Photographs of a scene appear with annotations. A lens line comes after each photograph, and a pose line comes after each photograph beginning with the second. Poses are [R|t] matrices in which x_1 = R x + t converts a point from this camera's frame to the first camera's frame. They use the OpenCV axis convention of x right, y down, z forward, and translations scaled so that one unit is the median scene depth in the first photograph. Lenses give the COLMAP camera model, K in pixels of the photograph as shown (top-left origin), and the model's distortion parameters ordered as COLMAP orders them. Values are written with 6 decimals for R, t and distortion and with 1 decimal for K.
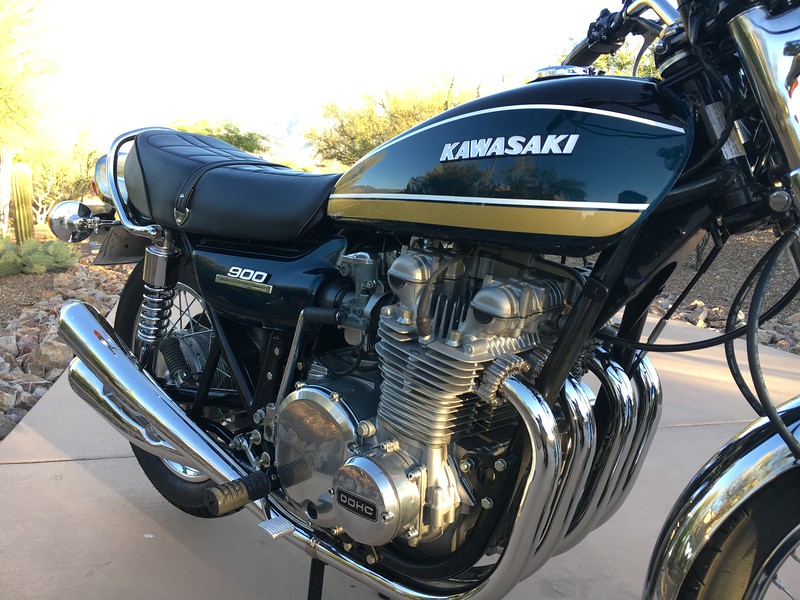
lens RADIAL K [[688.5, 0, 404.2], [0, 688.5, 299.0], [0, 0, 1]] dist [0.087737, -0.120026]
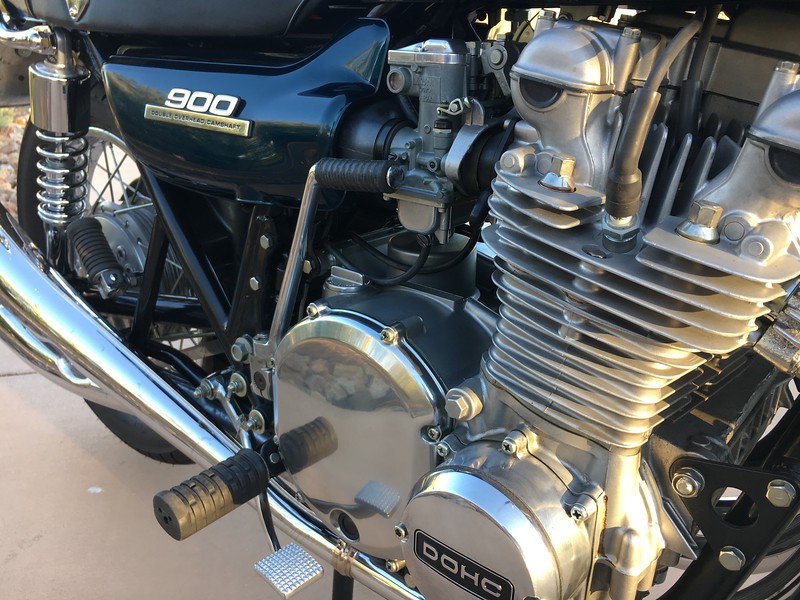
lens RADIAL K [[688.5, 0, 404.2], [0, 688.5, 299.0], [0, 0, 1]] dist [0.087737, -0.120026]
pose [[0.998941, -0.026861, 0.037345, -0.100831], [0.019068, 0.980572, 0.195229, 0.014499], [-0.041864, -0.194311, 0.980046, 0.469358]]
